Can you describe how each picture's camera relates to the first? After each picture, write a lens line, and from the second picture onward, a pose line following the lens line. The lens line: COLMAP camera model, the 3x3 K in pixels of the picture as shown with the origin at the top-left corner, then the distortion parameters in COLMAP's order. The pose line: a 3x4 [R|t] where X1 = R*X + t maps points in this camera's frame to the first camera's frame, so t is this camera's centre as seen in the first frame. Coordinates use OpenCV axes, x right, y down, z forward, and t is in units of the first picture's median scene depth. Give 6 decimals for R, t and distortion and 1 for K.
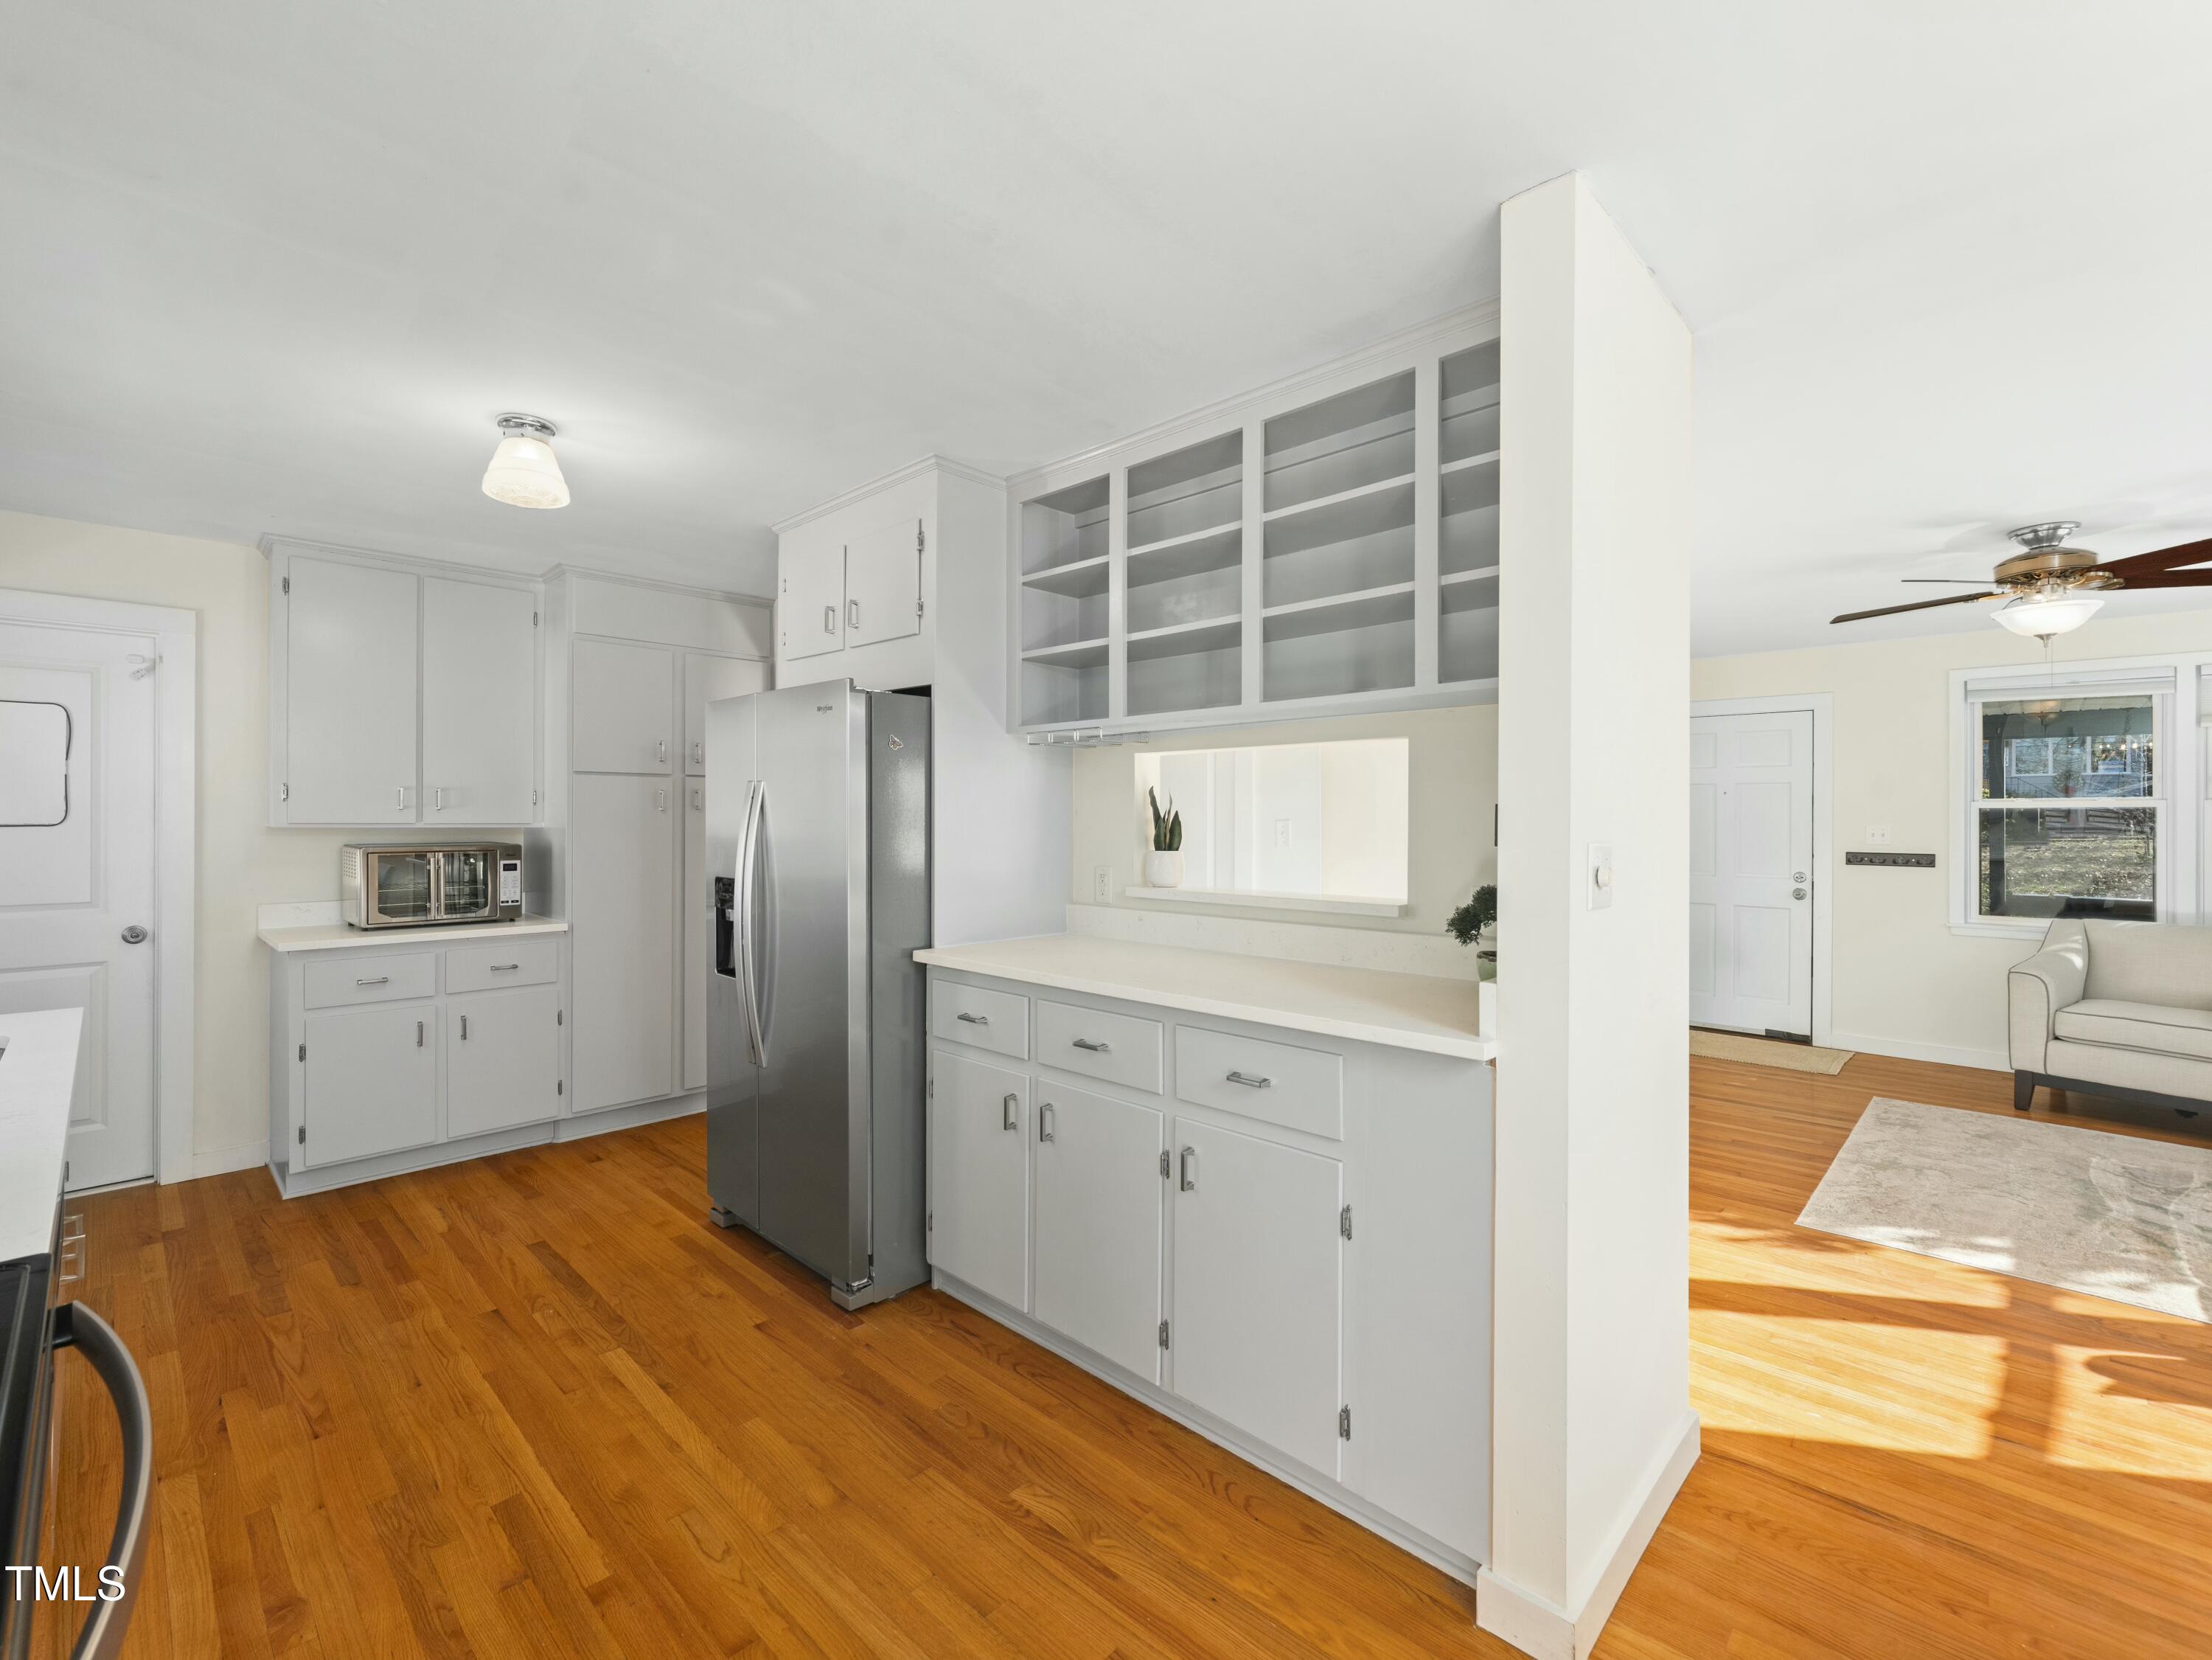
lens RADIAL K [[969.5, 0, 1112.3], [0, 969.5, 818.4], [0, 0, 1]] dist [-0.001604, 0.000017]
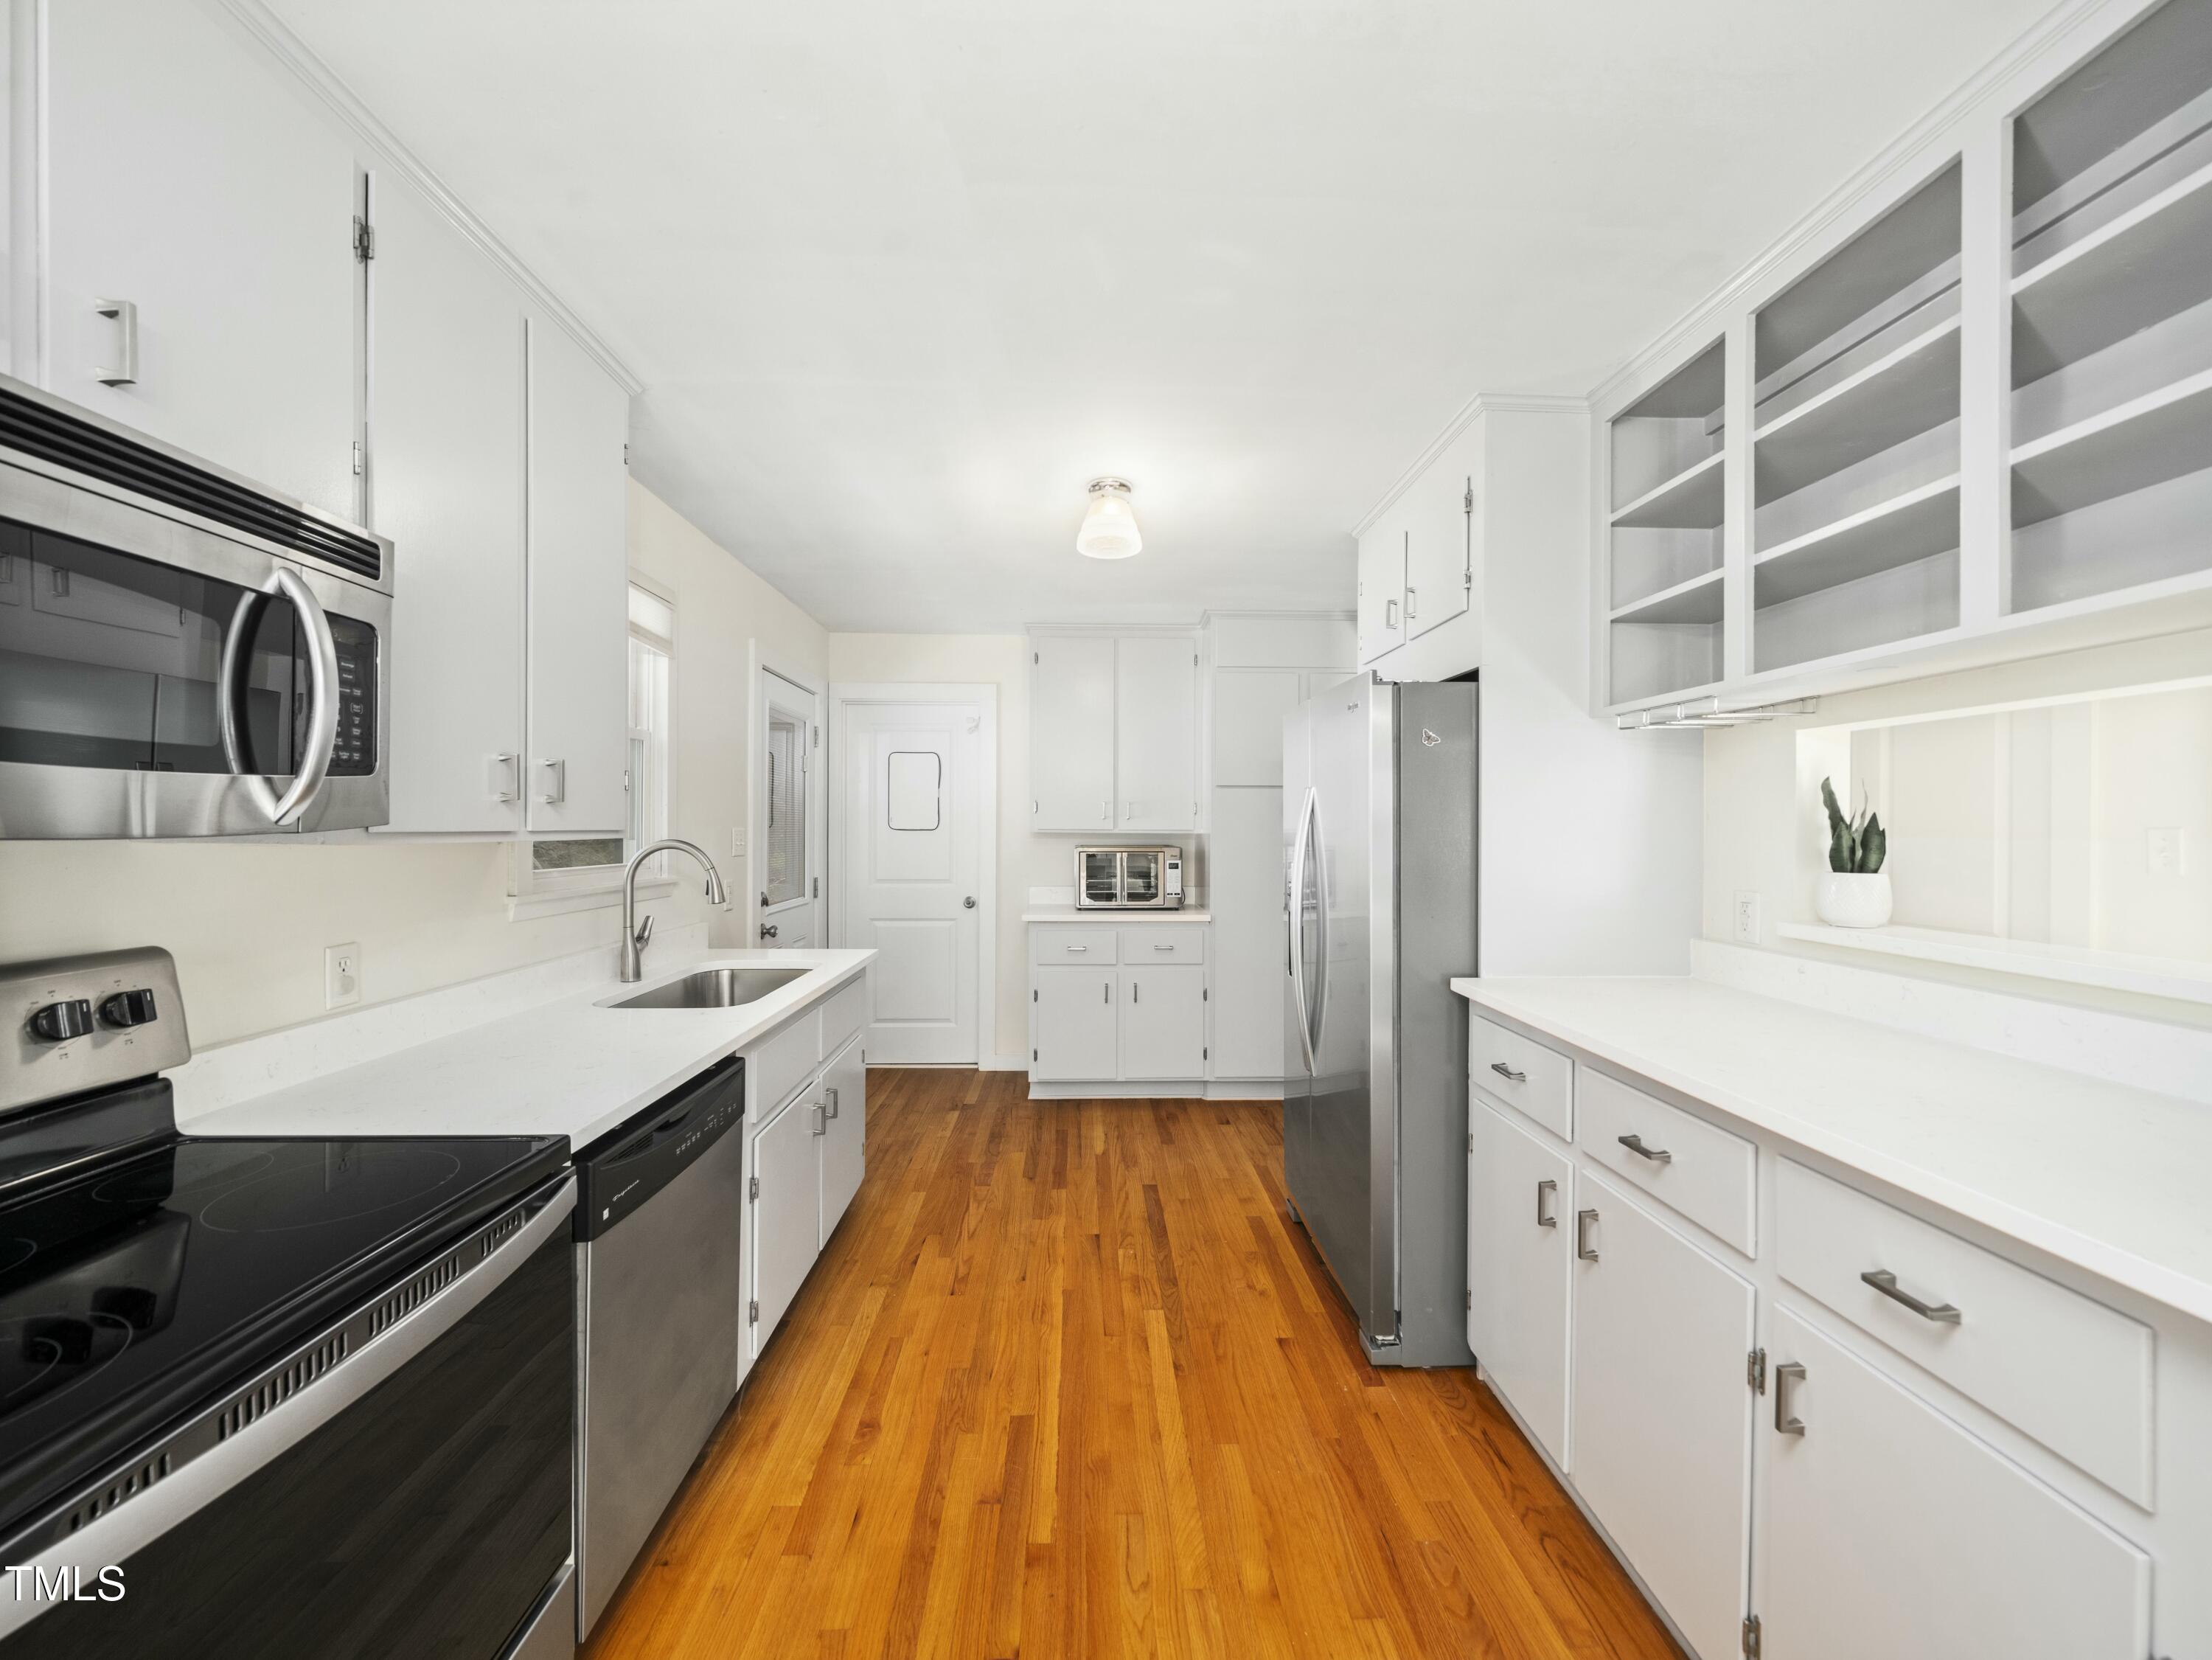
lens RADIAL K [[860.6, 0, 1102.5], [0, 860.6, 830.0], [0, 0, 1]] dist [-0.006192, -0.000279]
pose [[0.714231, 0.003280, -0.699902, 0.103256], [-0.002025, 0.999995, 0.002619, 0.003317], [0.699907, -0.000453, 0.714234, 0.228126]]
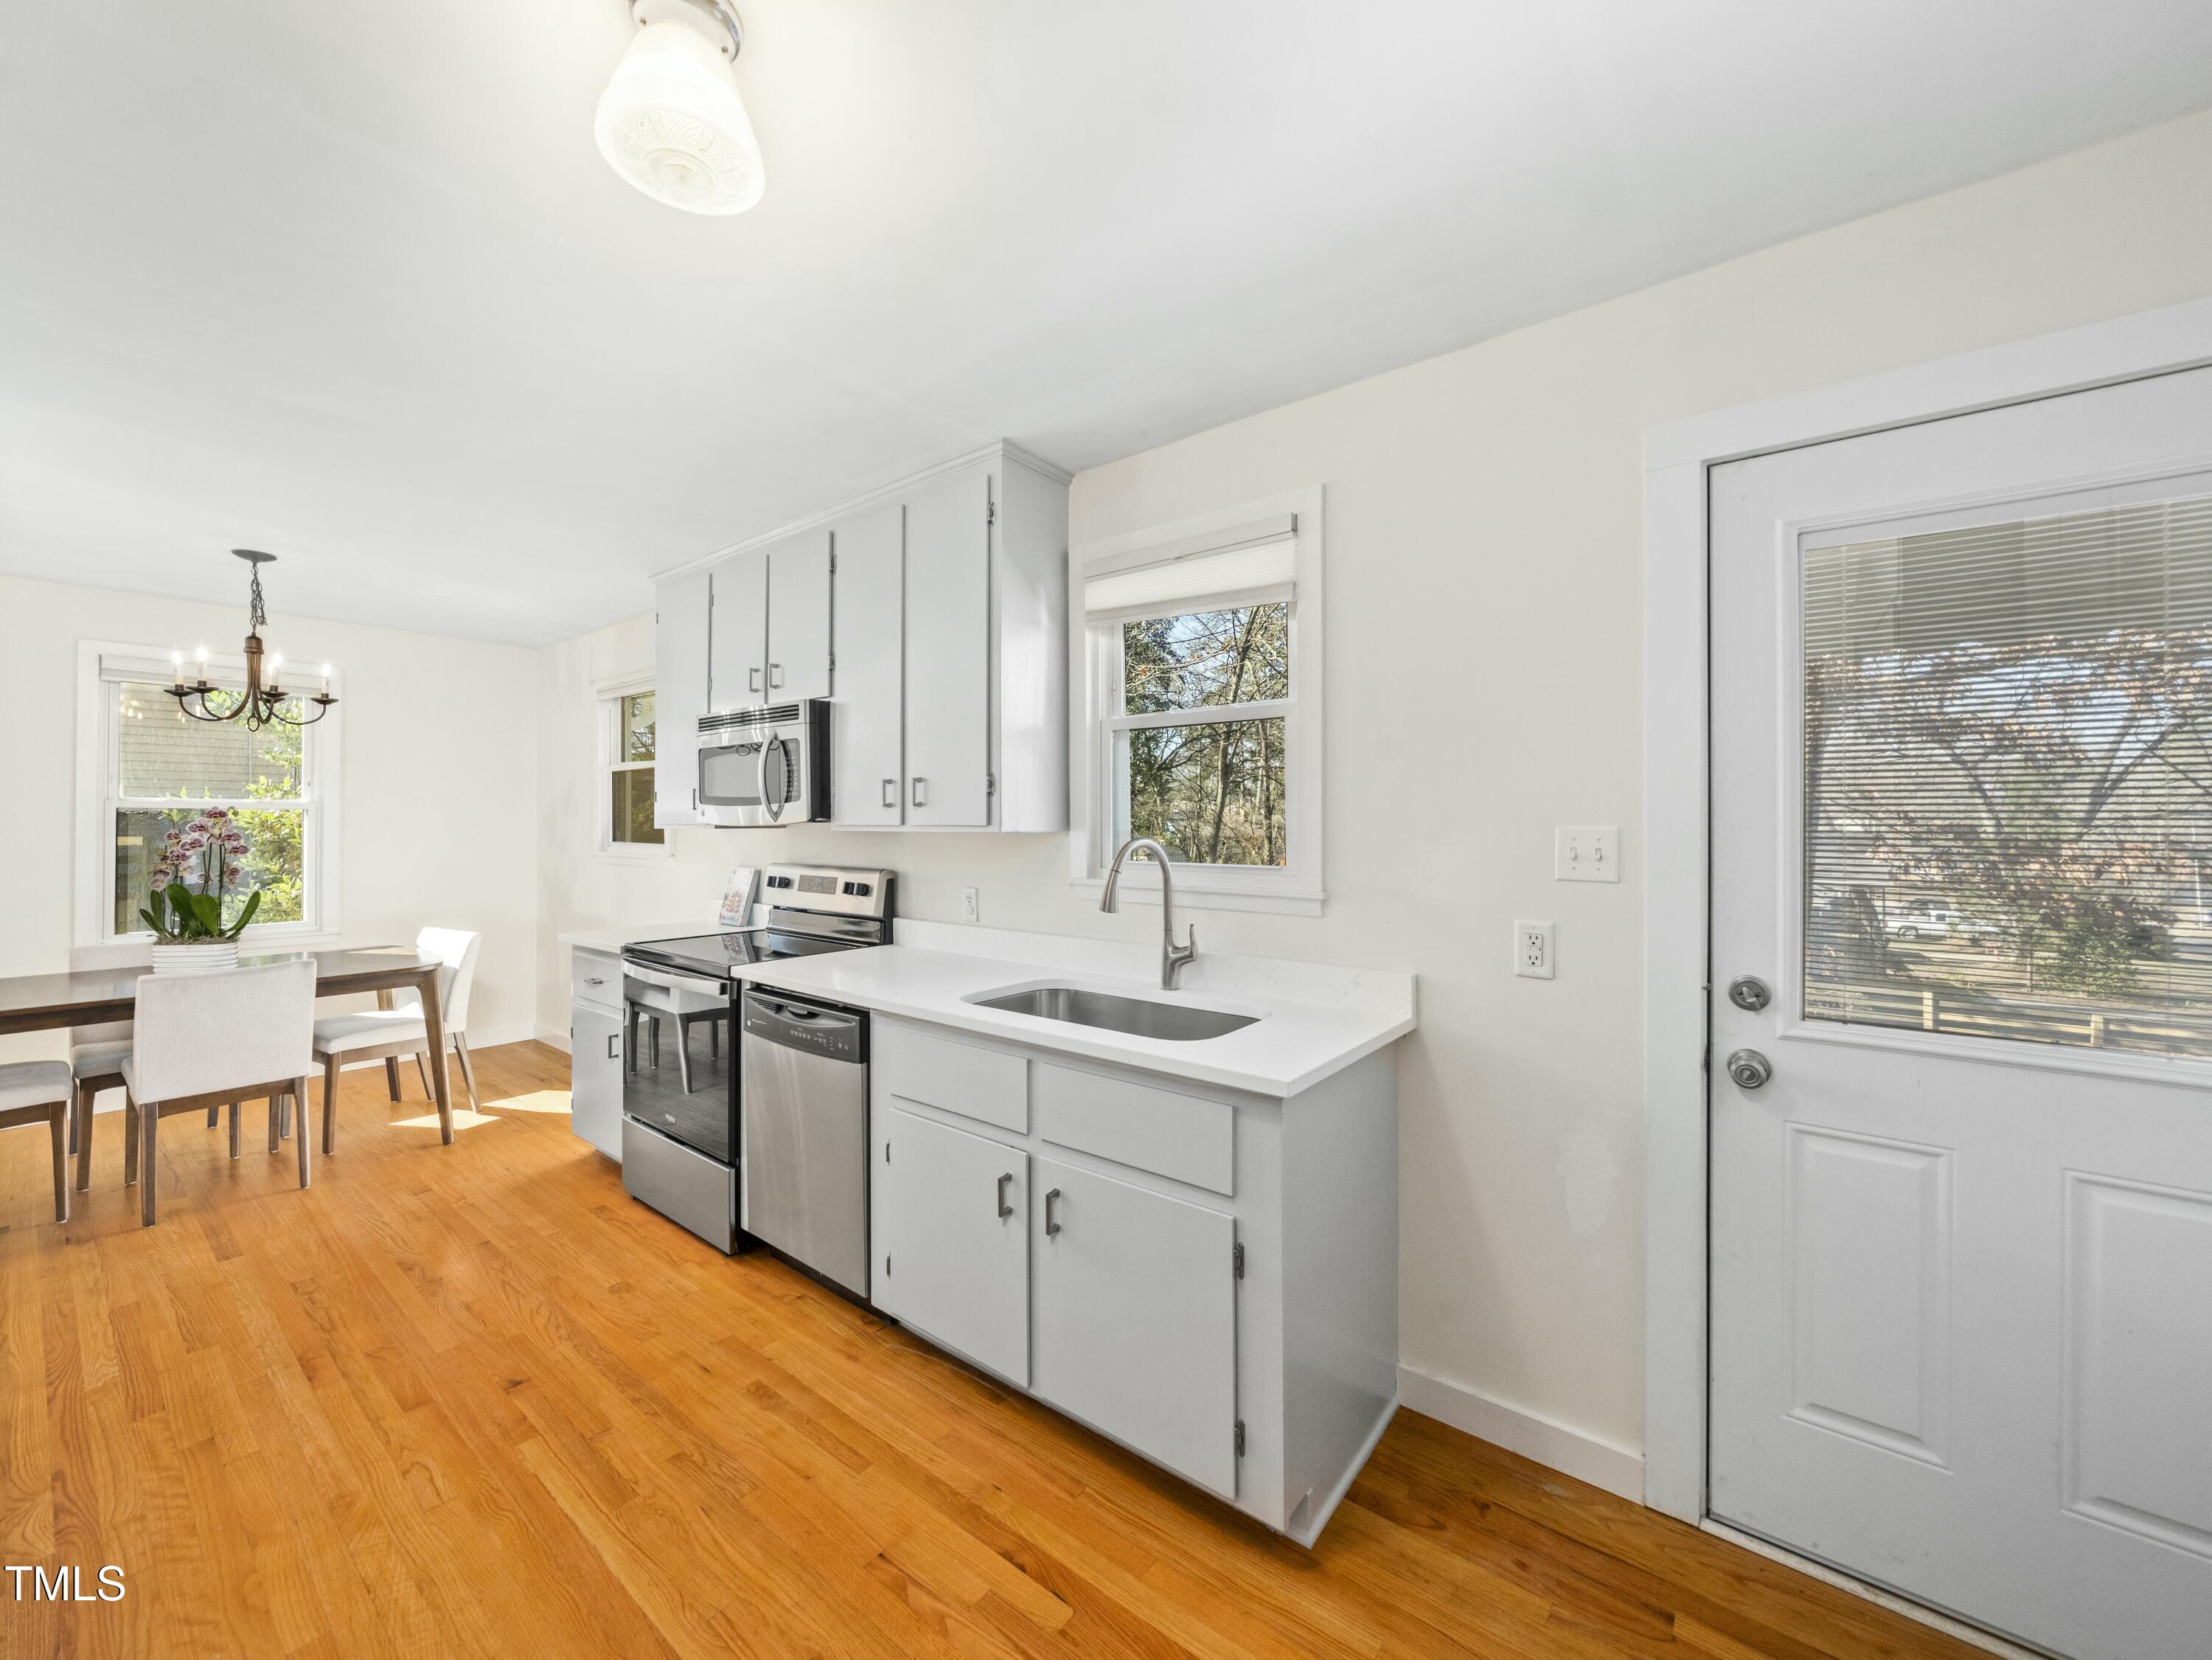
lens RADIAL K [[860.6, 0, 1102.5], [0, 860.6, 830.0], [0, 0, 1]] dist [-0.006192, -0.000279]
pose [[-0.996123, -0.004011, -0.087882, -0.697584], [-0.003926, 0.999992, -0.001145, 0.012016], [0.087886, -0.000796, -0.996130, 1.292526]]
